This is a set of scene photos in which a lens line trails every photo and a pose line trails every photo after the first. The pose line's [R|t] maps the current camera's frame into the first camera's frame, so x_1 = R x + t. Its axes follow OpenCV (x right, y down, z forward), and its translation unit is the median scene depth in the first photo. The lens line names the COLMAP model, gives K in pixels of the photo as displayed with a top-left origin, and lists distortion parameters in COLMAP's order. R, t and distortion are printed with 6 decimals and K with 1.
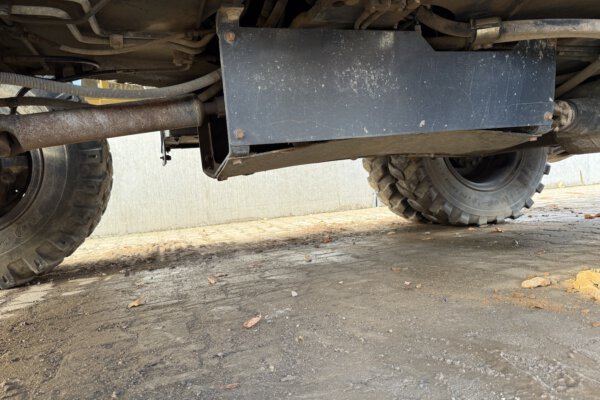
lens RADIAL K [[420.3, 0, 297.6], [0, 420.3, 201.7], [0, 0, 1]] dist [0.084626, -0.110610]
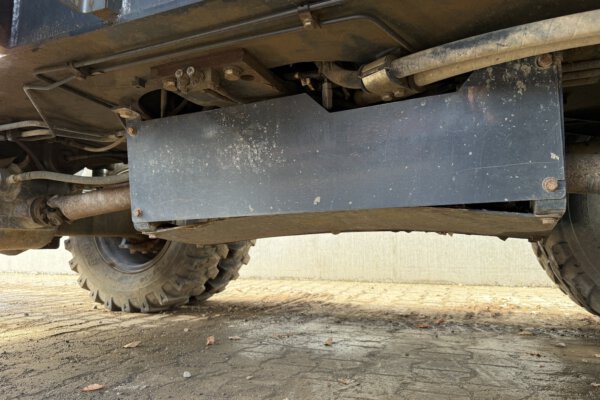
lens RADIAL K [[422.8, 0, 299.5], [0, 422.8, 210.4], [0, 0, 1]] dist [0.165031, -0.213940]
pose [[0.743525, 0.023873, -0.668282, 0.849892], [-0.077812, 0.995662, -0.051006, -0.125378], [0.664166, 0.089925, 0.742157, 0.386075]]
